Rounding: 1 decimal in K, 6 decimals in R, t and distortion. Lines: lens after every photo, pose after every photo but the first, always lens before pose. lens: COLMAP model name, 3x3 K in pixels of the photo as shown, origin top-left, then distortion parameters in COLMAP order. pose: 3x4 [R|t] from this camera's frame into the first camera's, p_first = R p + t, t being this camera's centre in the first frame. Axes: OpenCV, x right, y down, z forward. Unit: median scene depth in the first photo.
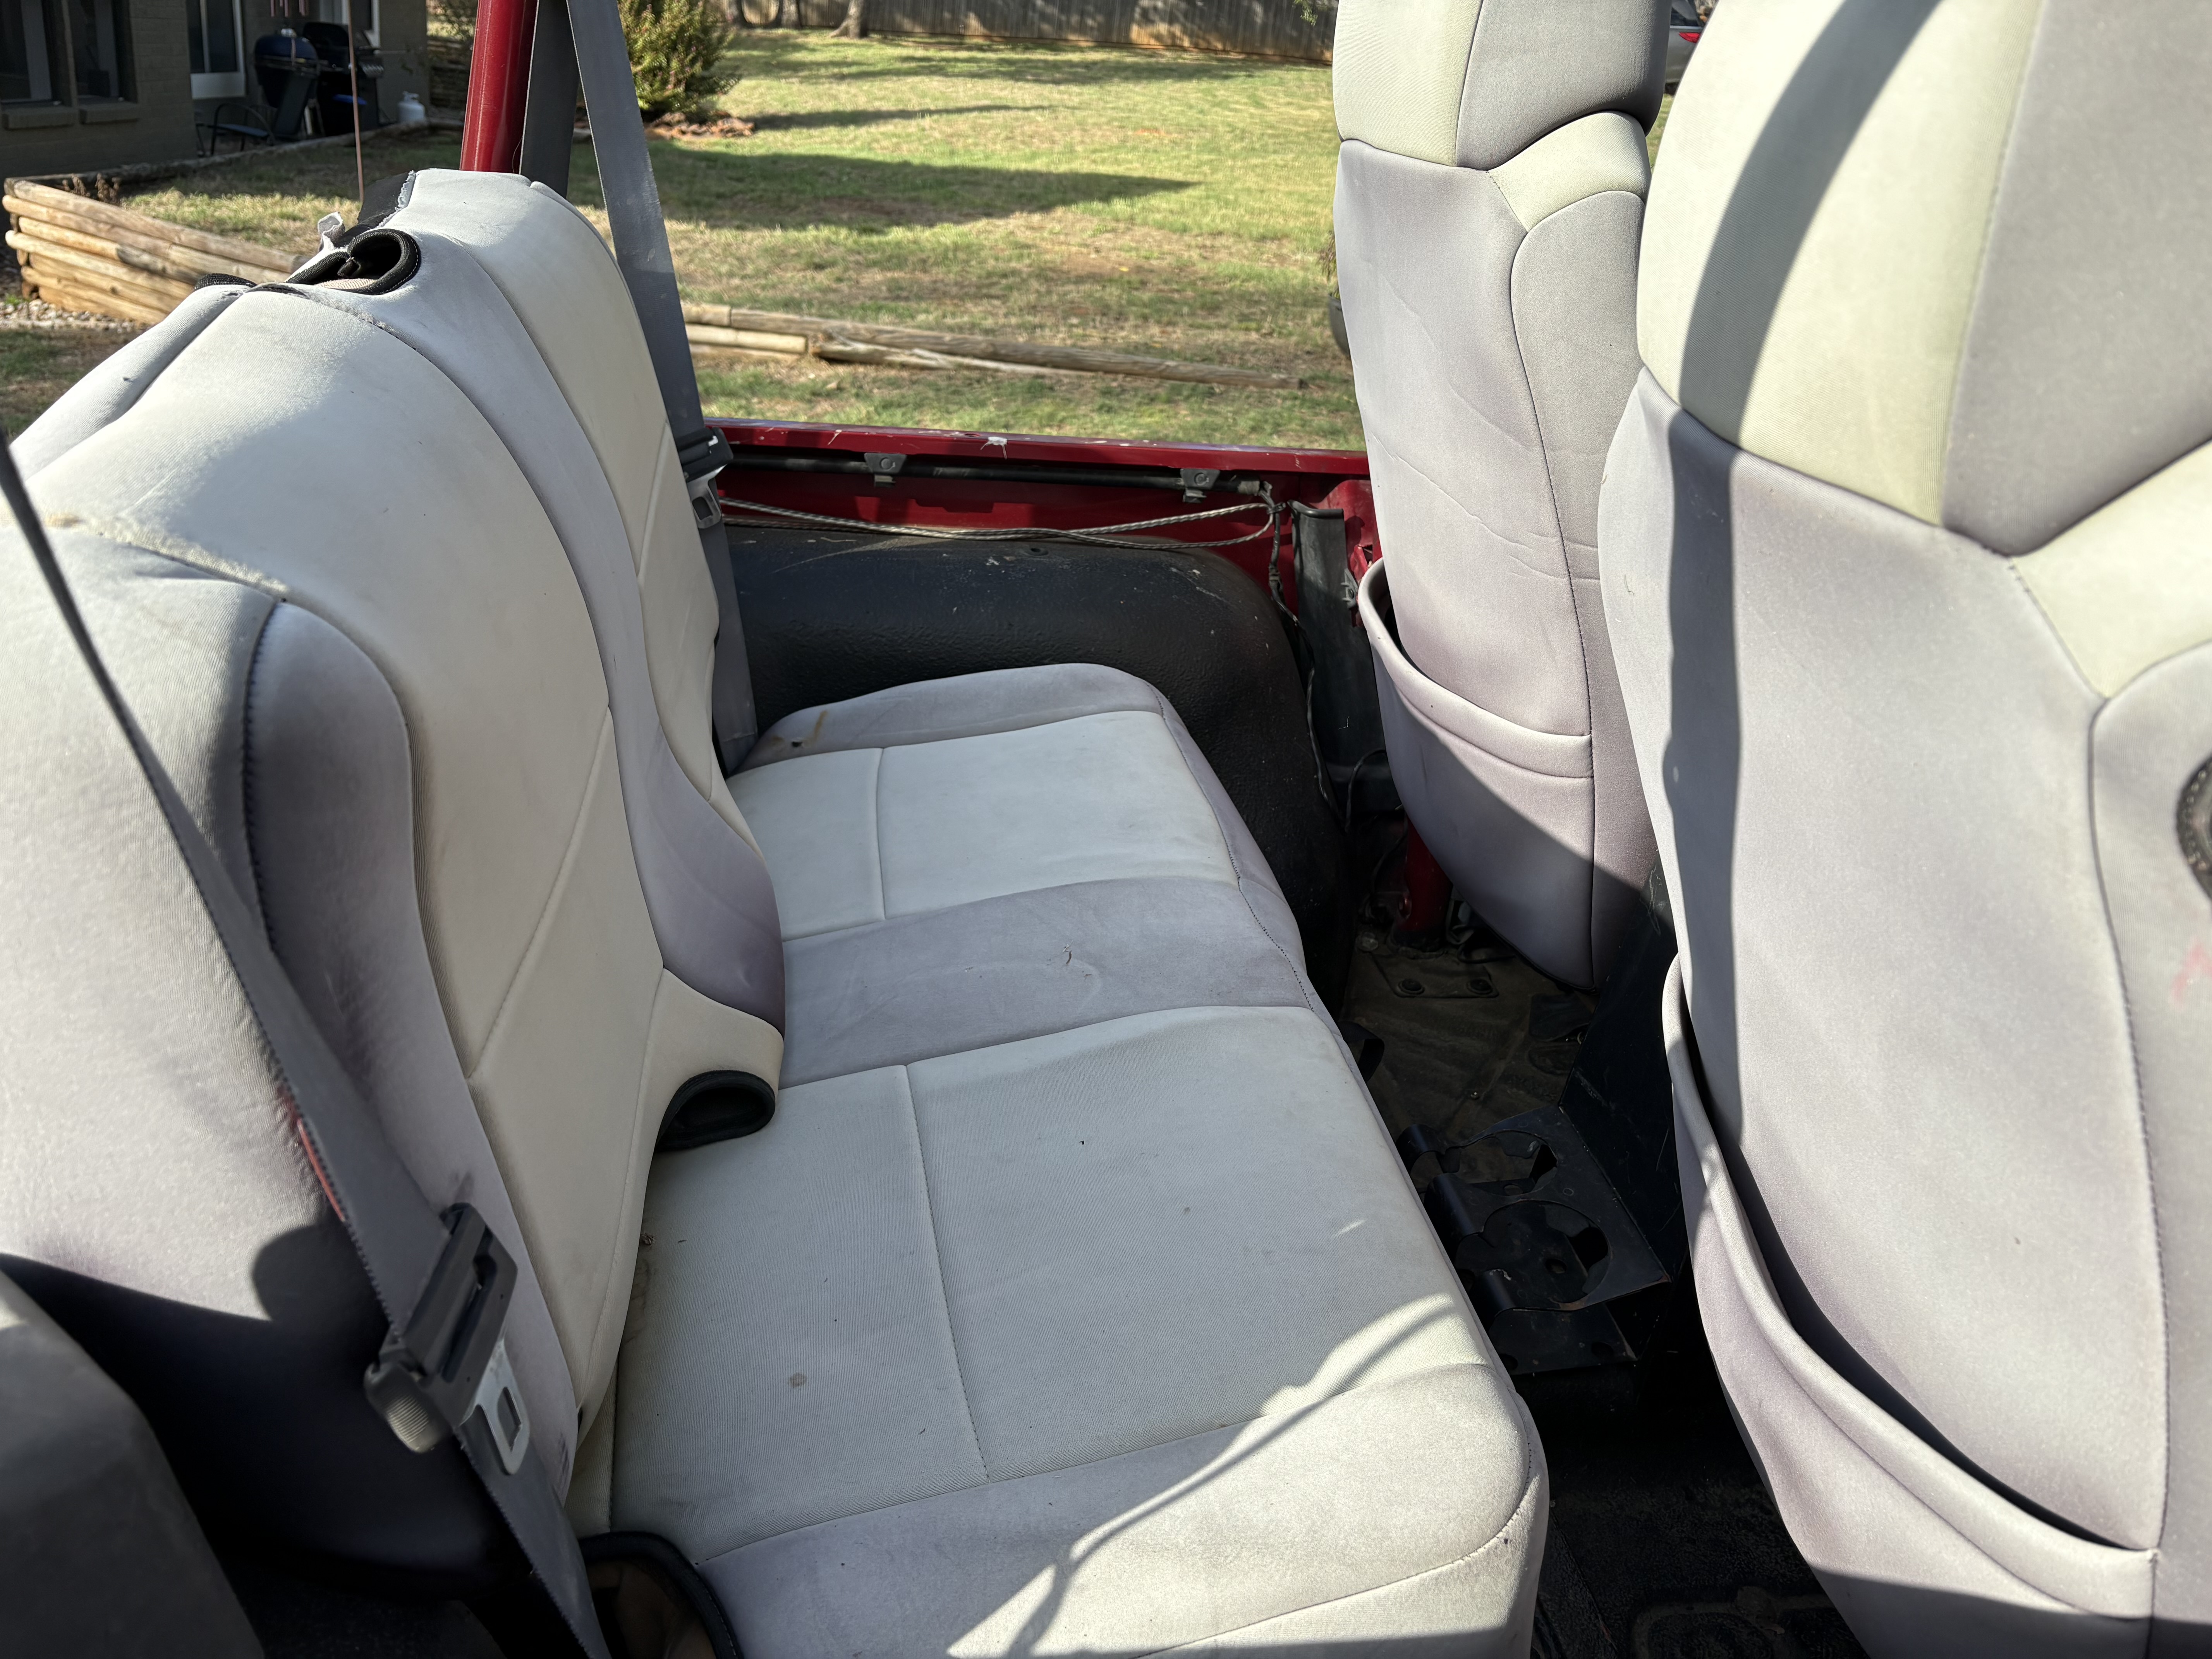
lens RADIAL K [[1641.9, 0, 1106.0], [0, 1641.9, 829.5], [0, 0, 1]] dist [-0.001357, 0.001088]
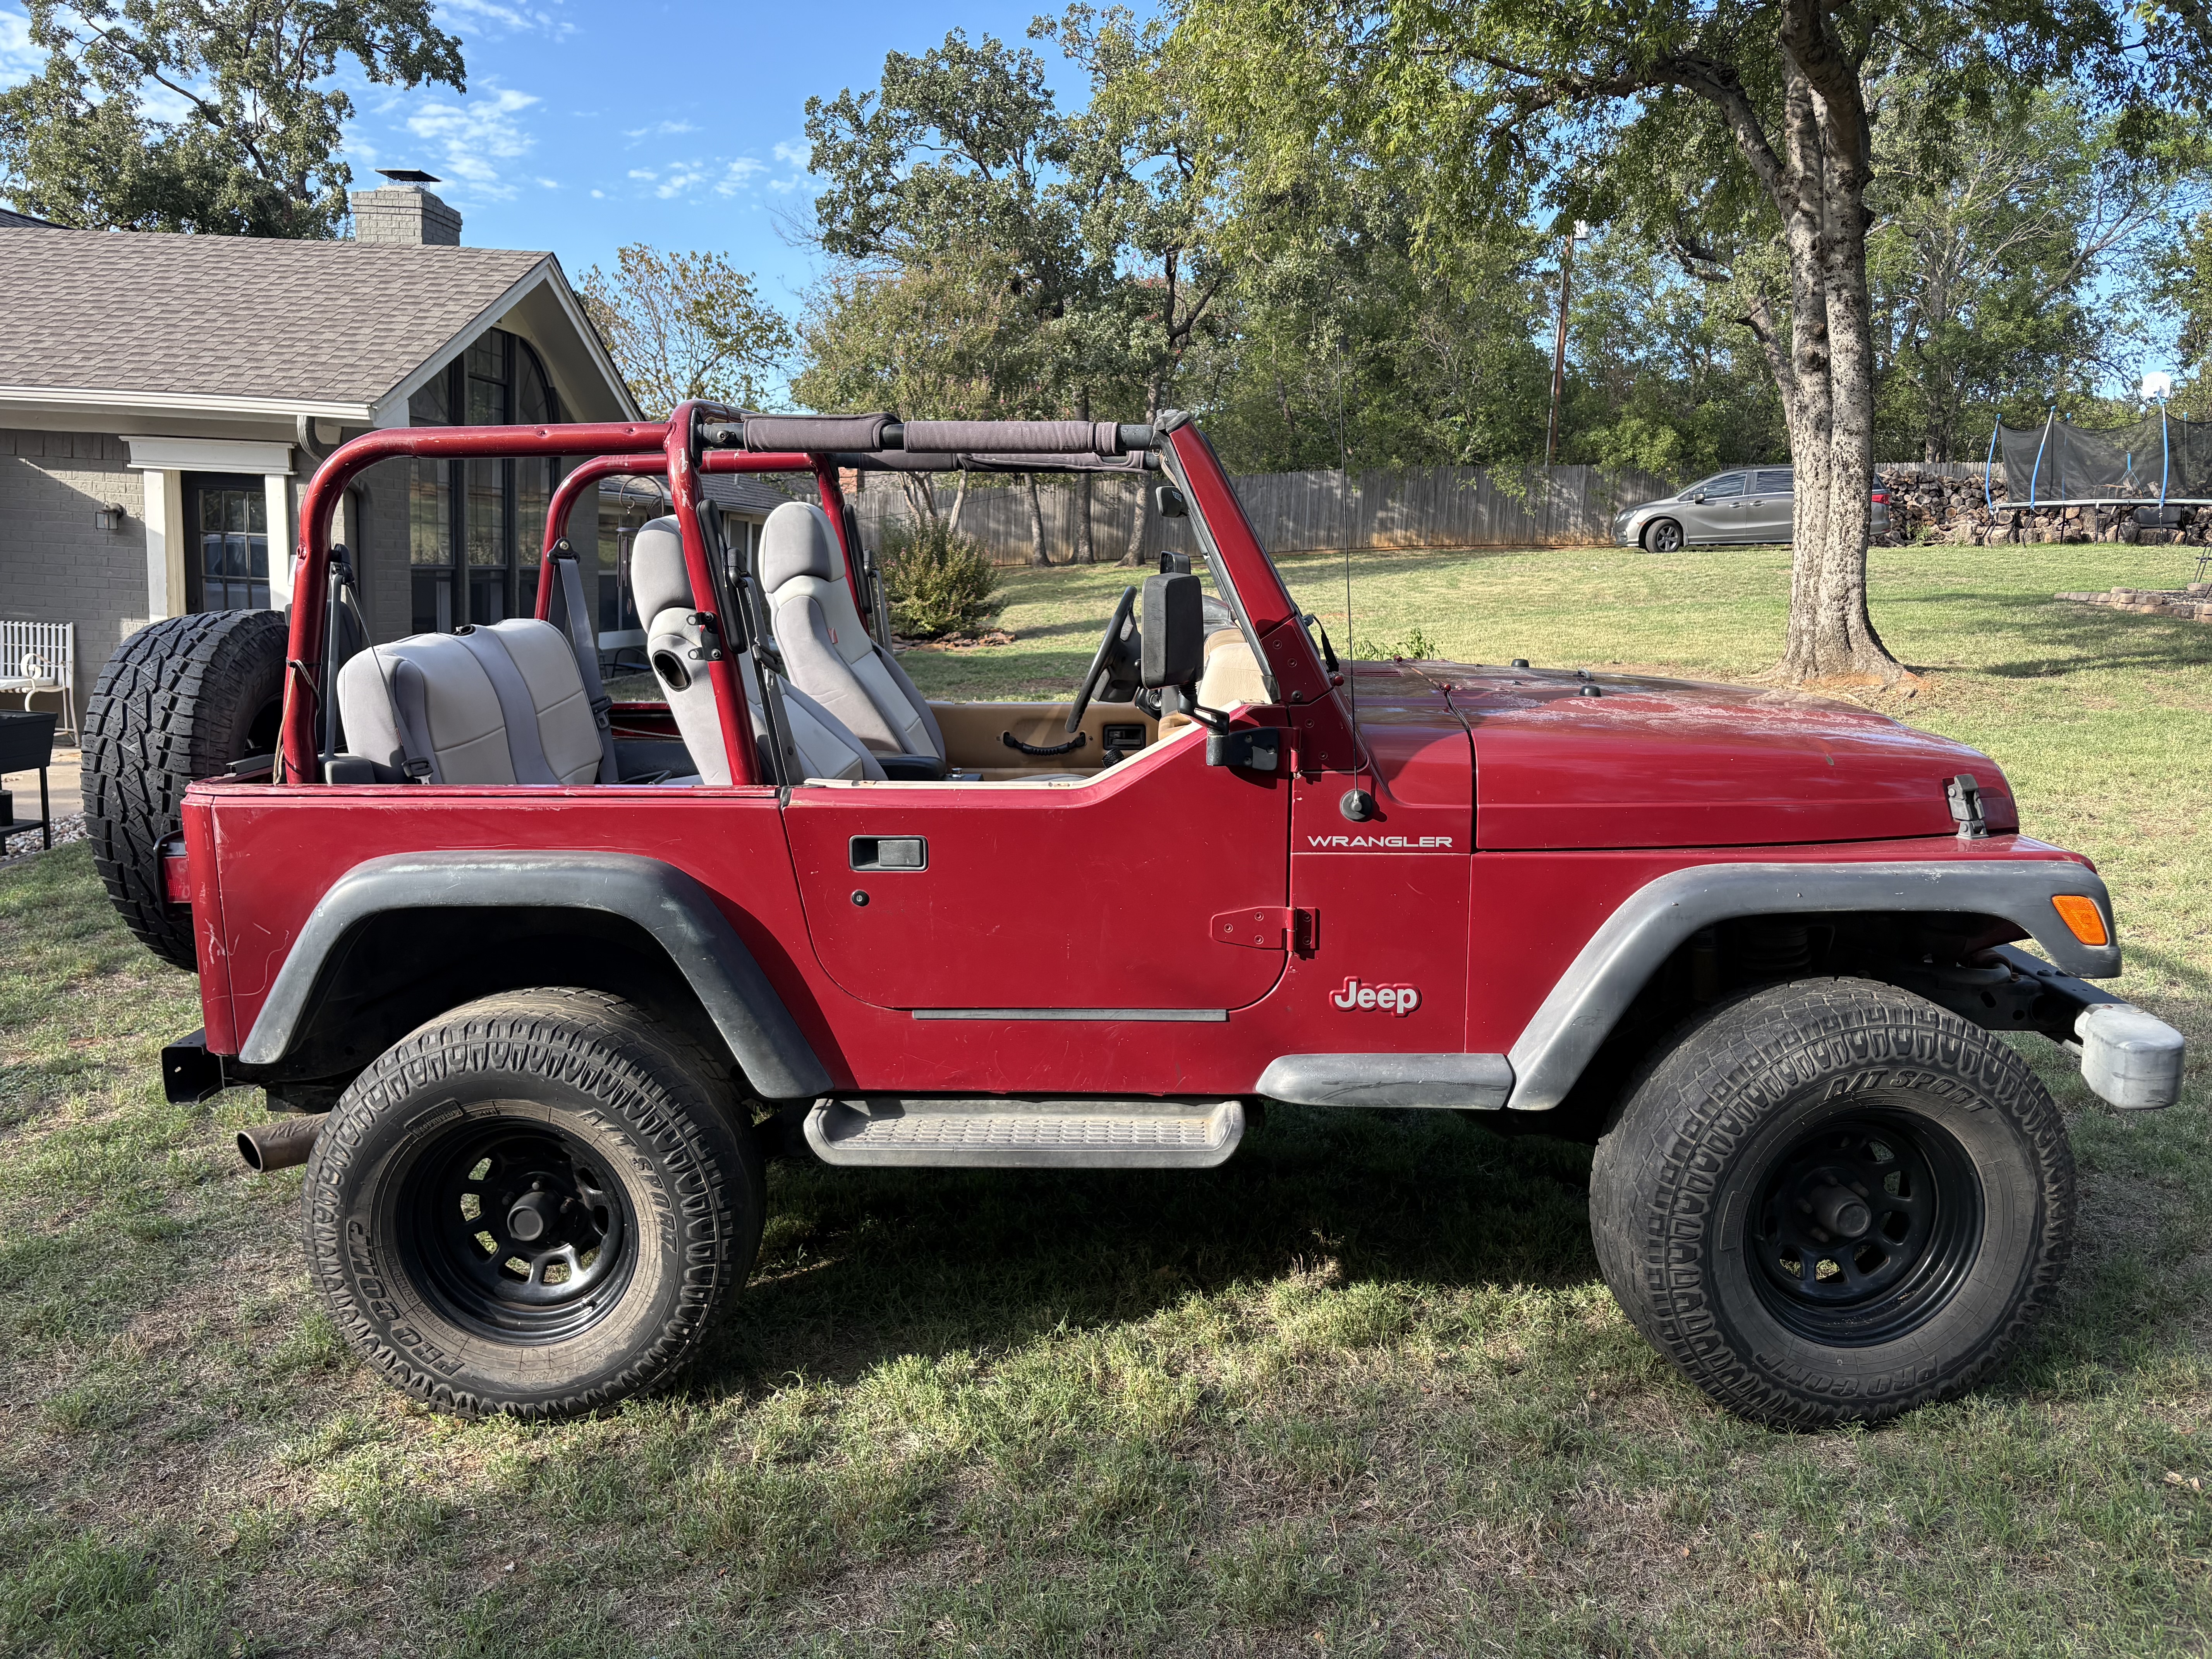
lens RADIAL K [[1641.9, 0, 1106.0], [0, 1641.9, 829.5], [0, 0, 1]] dist [-0.001357, 0.001088]
pose [[0.975704, -0.058316, -0.211191, 0.103906], [-0.003592, 0.959540, -0.281551, 0.067891], [0.219065, 0.275469, 0.936017, -0.126544]]
